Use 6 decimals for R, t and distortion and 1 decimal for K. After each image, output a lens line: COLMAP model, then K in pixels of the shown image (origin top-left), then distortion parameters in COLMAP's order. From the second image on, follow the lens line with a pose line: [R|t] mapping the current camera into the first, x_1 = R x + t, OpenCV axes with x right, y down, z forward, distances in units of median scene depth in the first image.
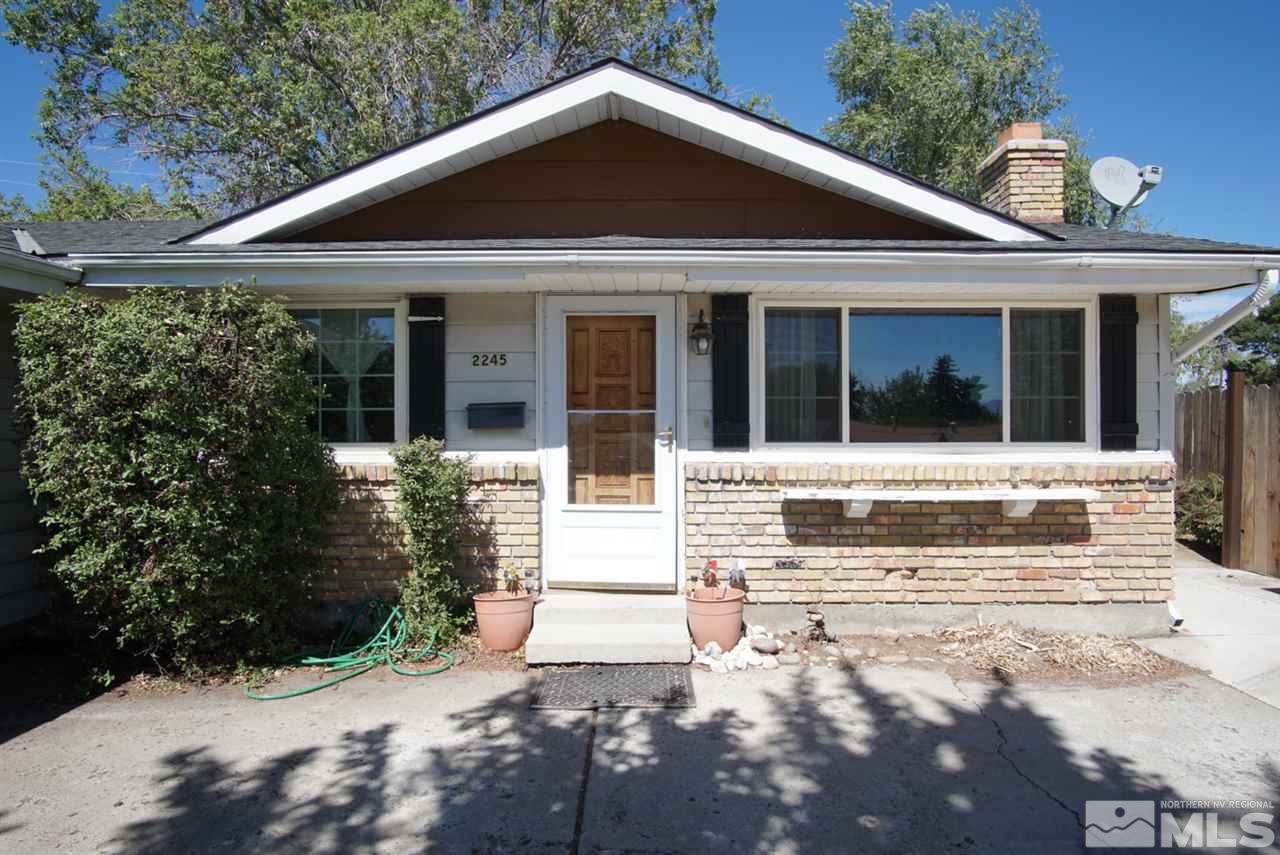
lens RADIAL K [[682.3, 0, 636.9], [0, 682.3, 428.3], [0, 0, 1]] dist [-0.025593, 0.002863]
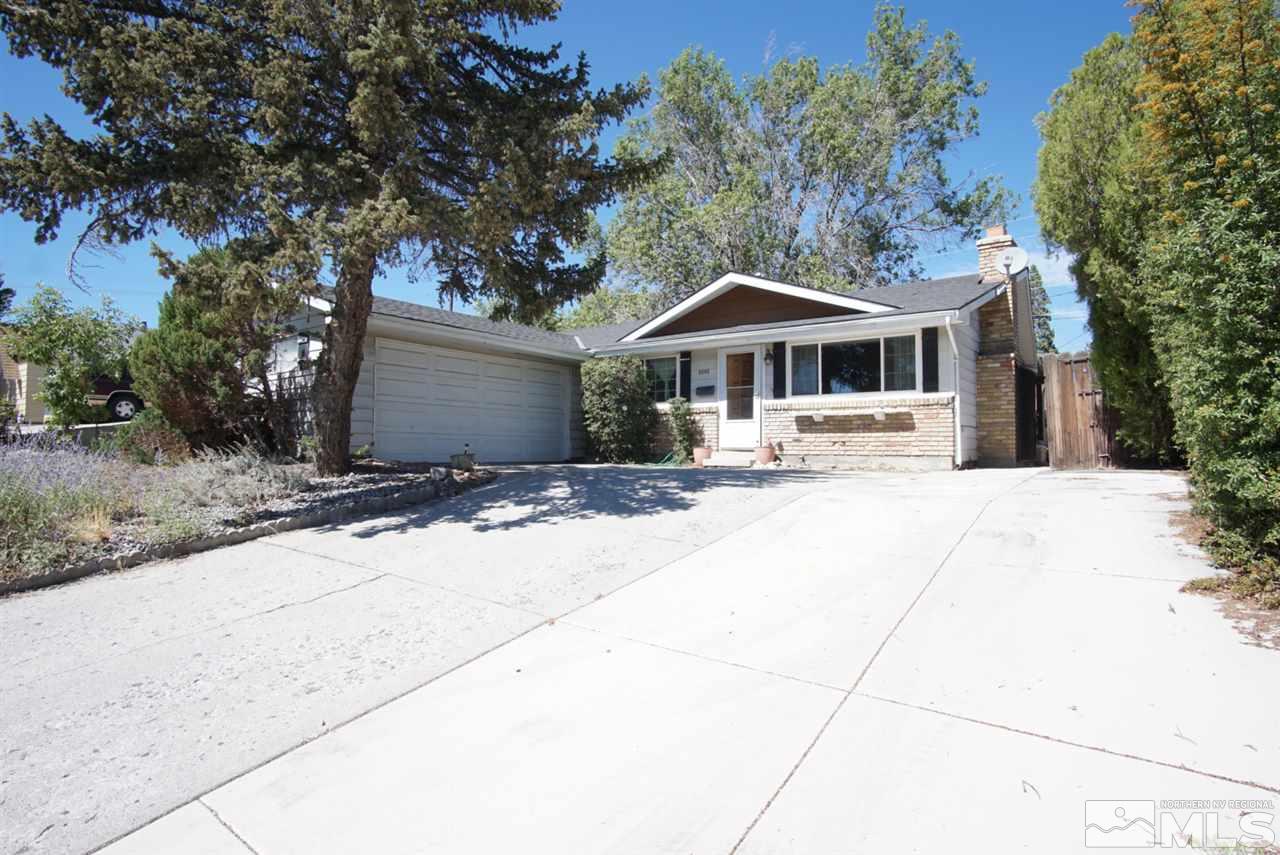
lens RADIAL K [[682.3, 0, 636.9], [0, 682.3, 428.3], [0, 0, 1]] dist [-0.025593, 0.002863]
pose [[0.809454, -0.015470, -0.586980, 1.291308], [-0.014410, 0.998828, -0.046197, 0.286620], [0.587007, 0.045853, 0.808282, -1.554361]]
